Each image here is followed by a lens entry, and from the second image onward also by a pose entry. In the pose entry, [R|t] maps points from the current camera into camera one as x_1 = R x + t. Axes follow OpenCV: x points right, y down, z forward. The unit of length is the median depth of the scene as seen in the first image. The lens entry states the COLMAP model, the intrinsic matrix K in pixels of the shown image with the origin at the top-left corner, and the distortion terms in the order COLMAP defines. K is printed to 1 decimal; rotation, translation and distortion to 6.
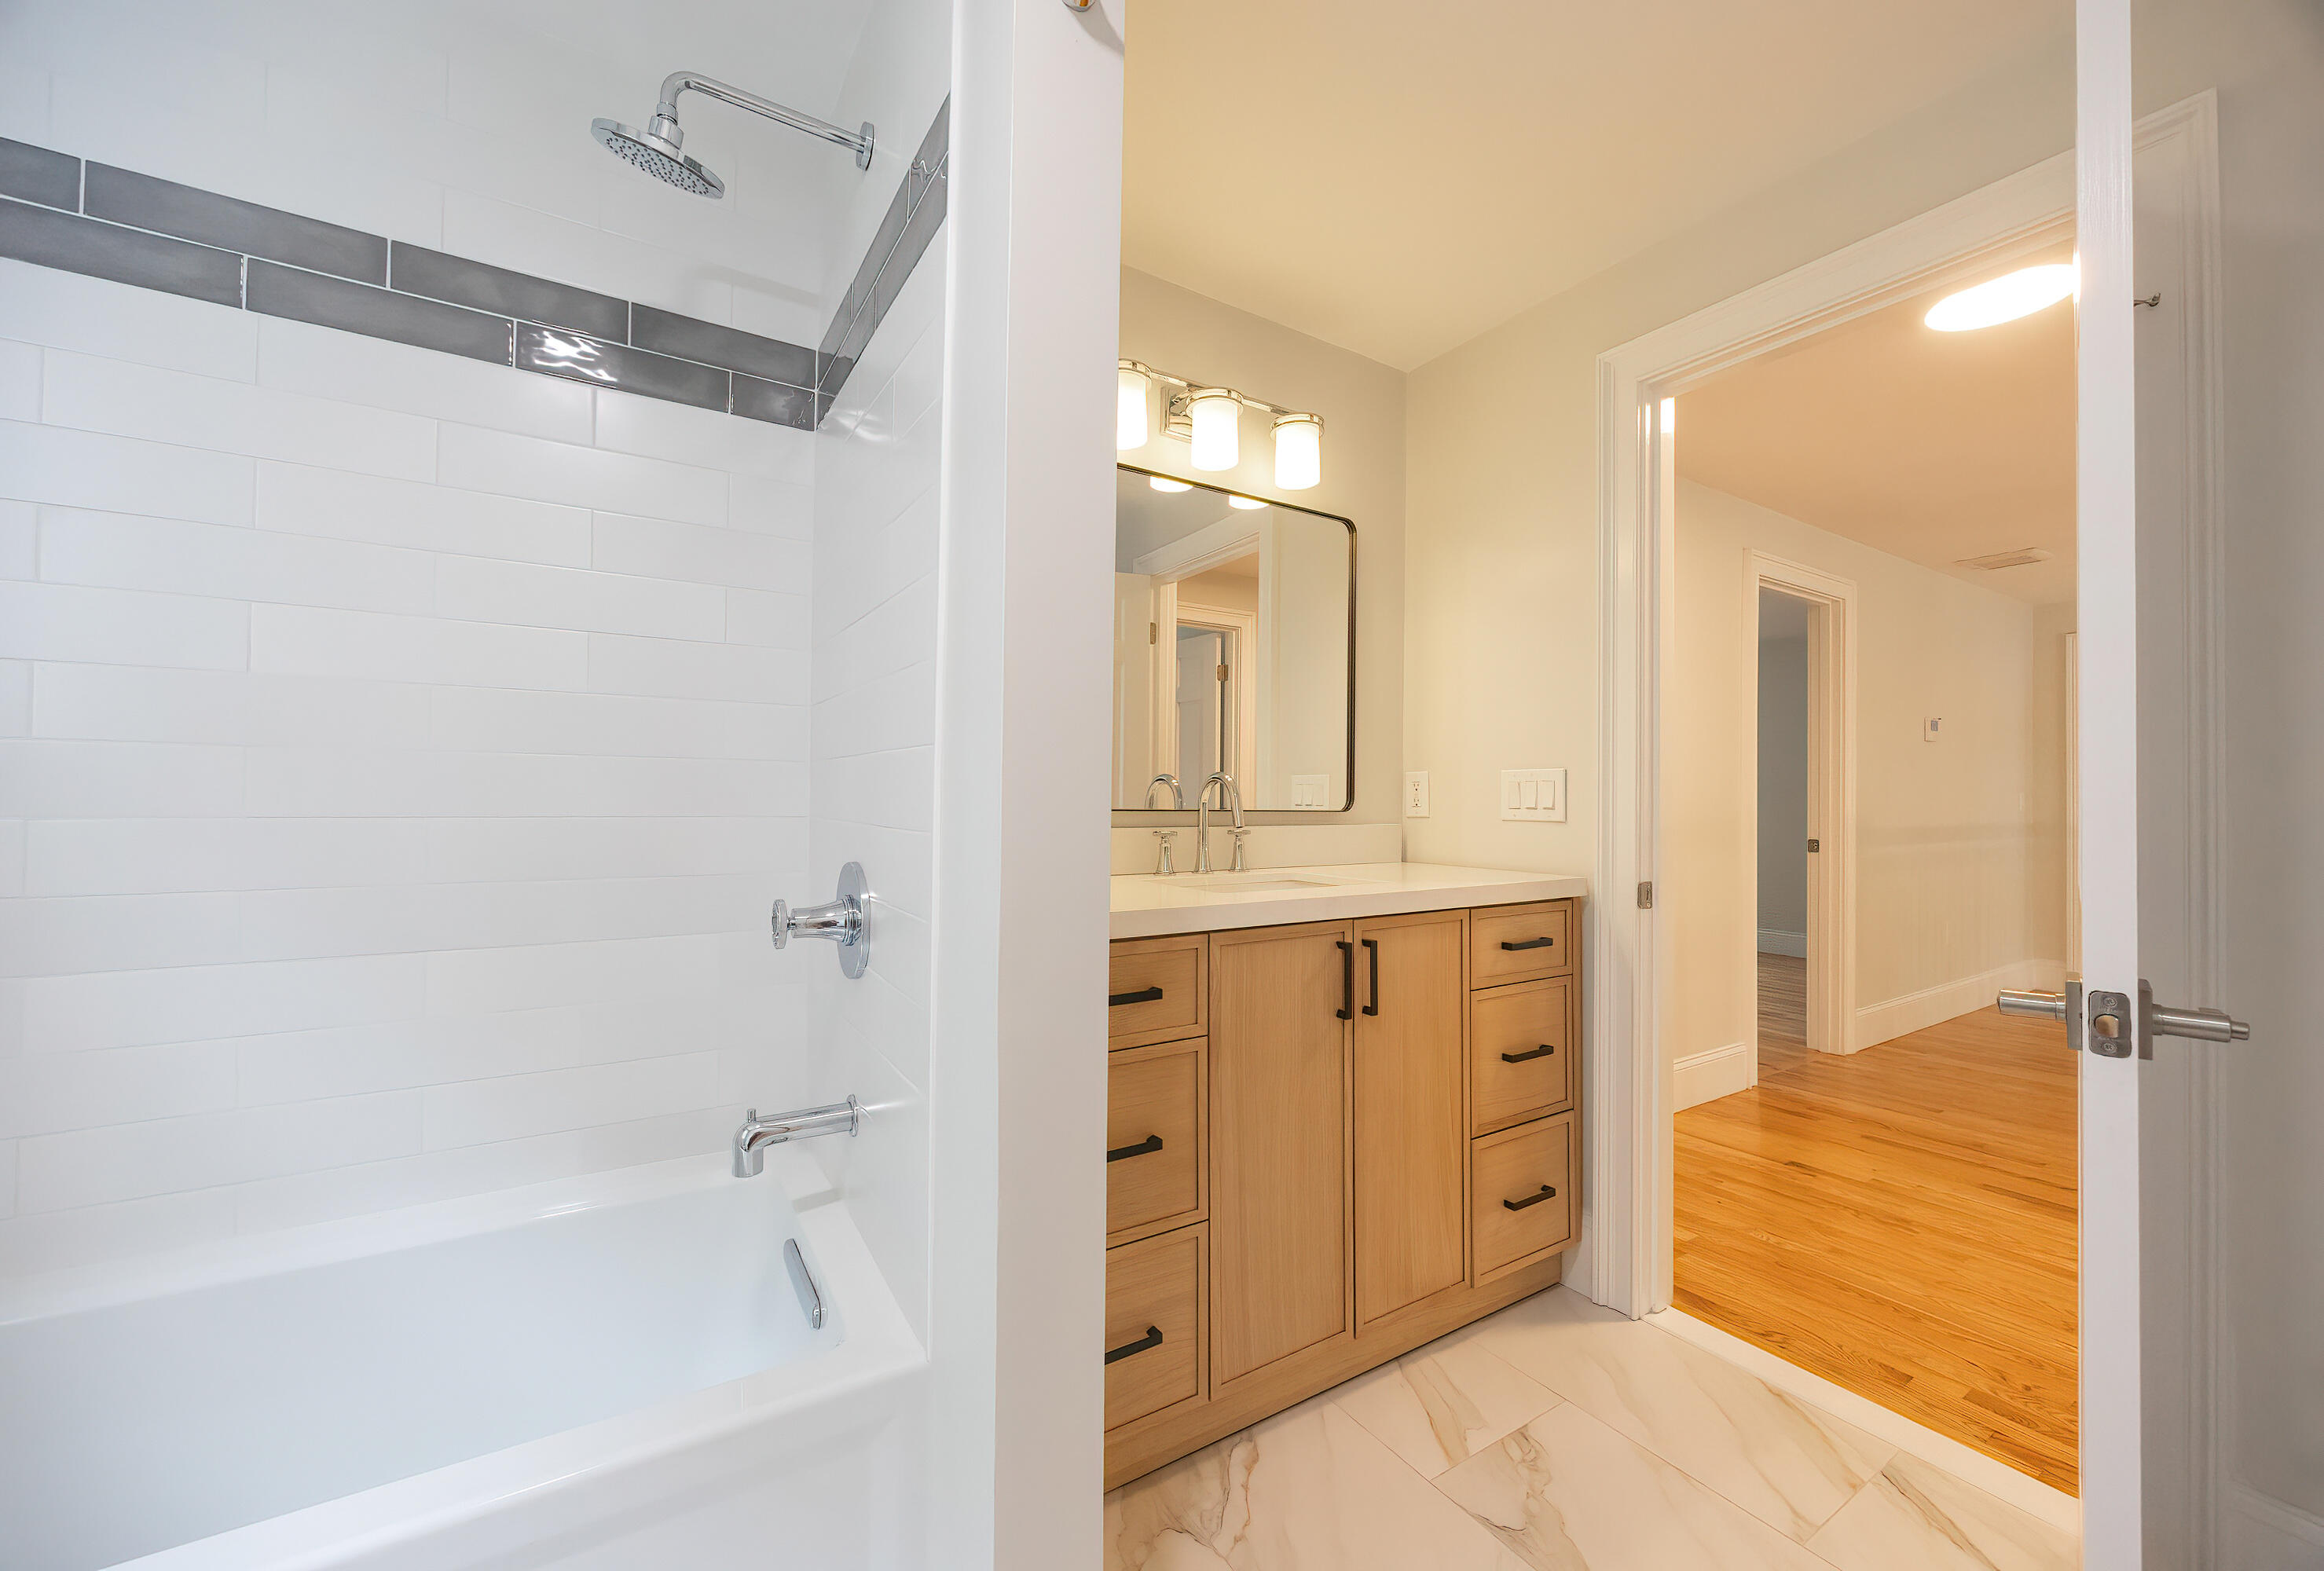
lens RADIAL K [[900.9, 0, 1158.0], [0, 900.9, 790.6], [0, 0, 1]] dist [-0.001644, 0.000002]
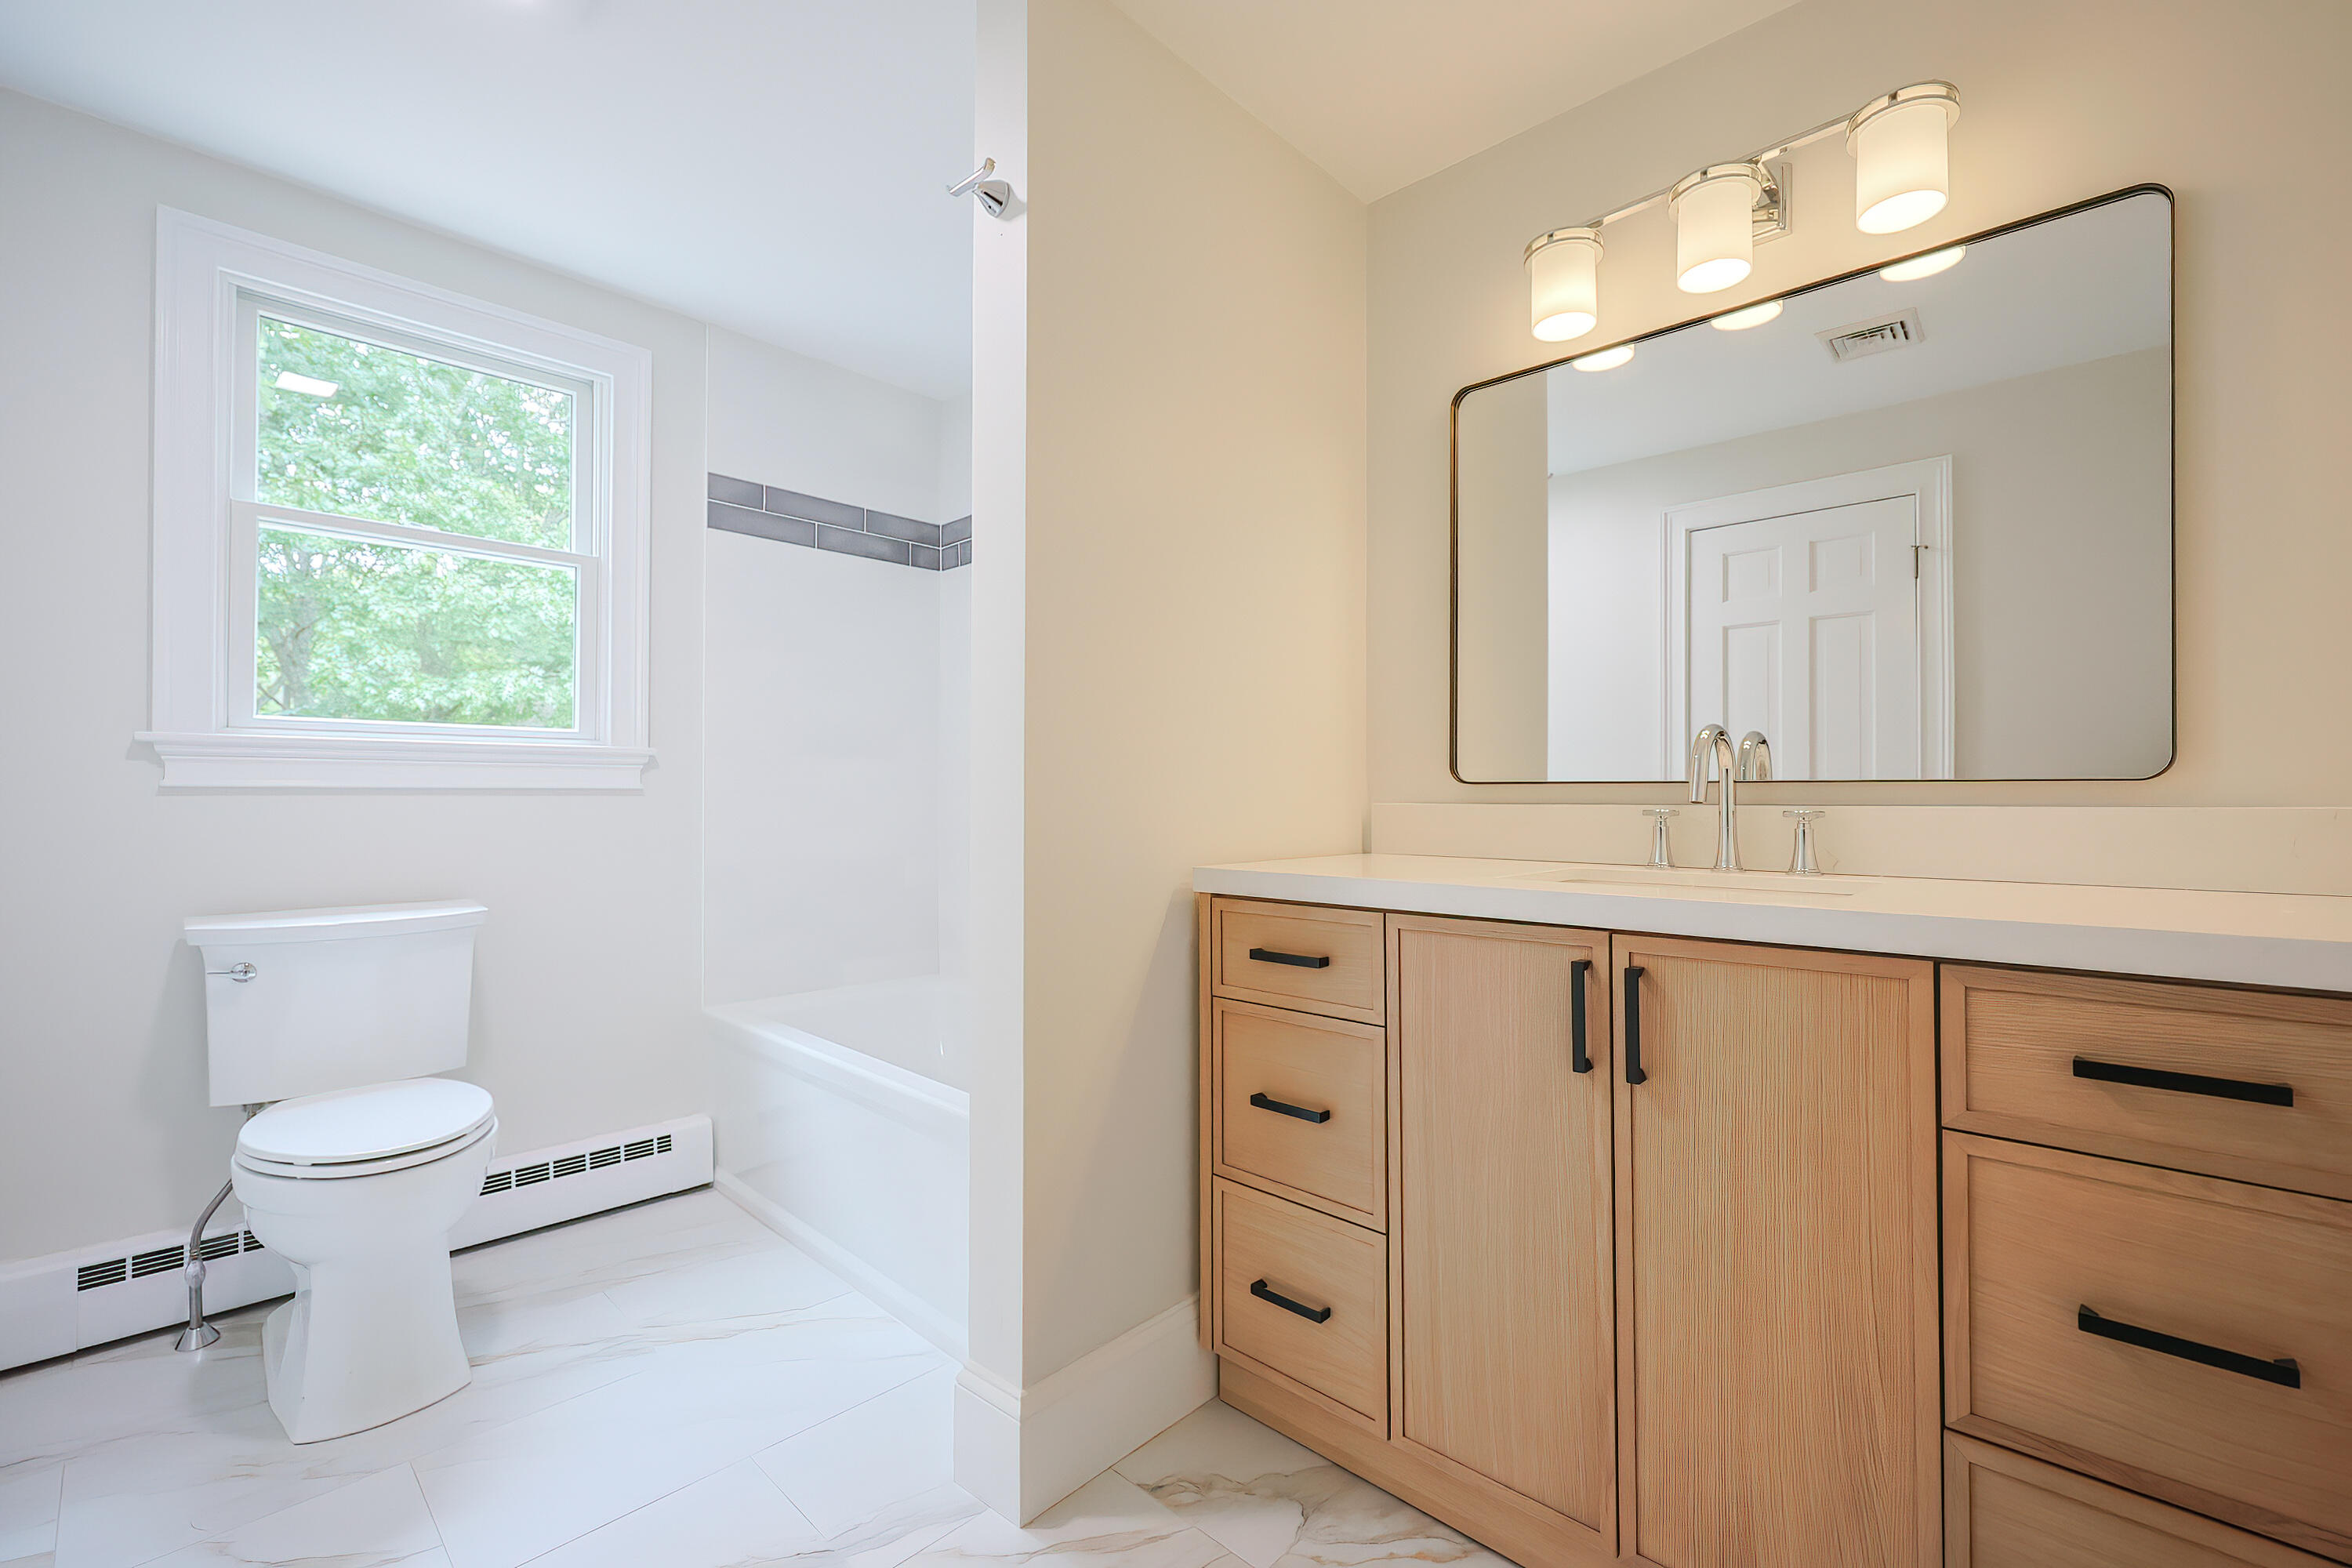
lens RADIAL K [[1013.6, 0, 1176.5], [0, 1013.6, 787.7], [0, 0, 1]] dist [0.008457, -0.000900]
pose [[0.233156, -0.013872, -0.972341, 0.875740], [0.008040, 0.999892, -0.012337, 0.041394], [0.972406, -0.004941, 0.233242, 0.500224]]
